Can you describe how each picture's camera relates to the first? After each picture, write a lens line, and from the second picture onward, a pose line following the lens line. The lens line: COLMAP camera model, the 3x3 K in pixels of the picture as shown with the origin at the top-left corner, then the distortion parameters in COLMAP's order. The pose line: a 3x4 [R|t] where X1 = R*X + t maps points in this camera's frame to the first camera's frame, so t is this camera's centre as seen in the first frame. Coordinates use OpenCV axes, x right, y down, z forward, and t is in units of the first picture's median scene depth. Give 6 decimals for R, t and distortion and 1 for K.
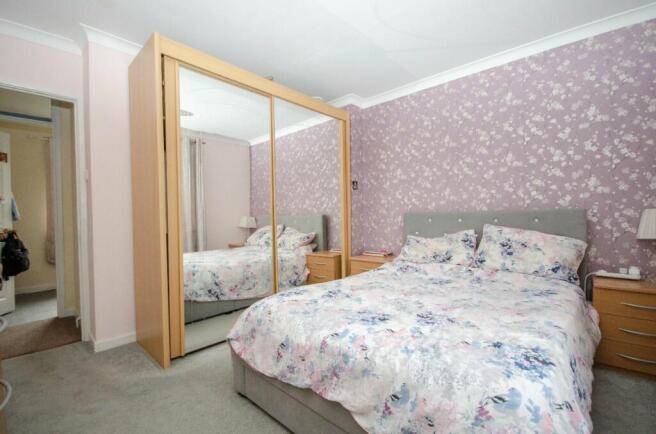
lens RADIAL K [[289.8, 0, 326.5], [0, 289.8, 216.8], [0, 0, 1]] dist [-0.008626, -0.000807]
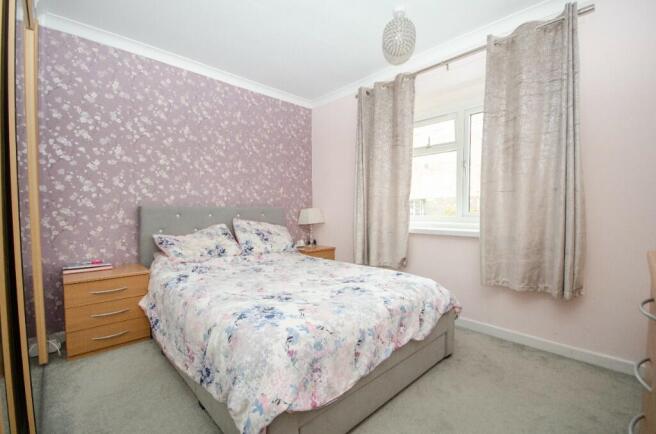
lens RADIAL K [[289.8, 0, 326.4], [0, 289.8, 221.4], [0, 0, 1]] dist [-0.008626, -0.000807]
pose [[0.055296, -0.023067, 0.998204, -0.567048], [-0.000383, 0.999733, 0.023123, 0.009709], [-0.998470, -0.001661, 0.055272, 0.538073]]
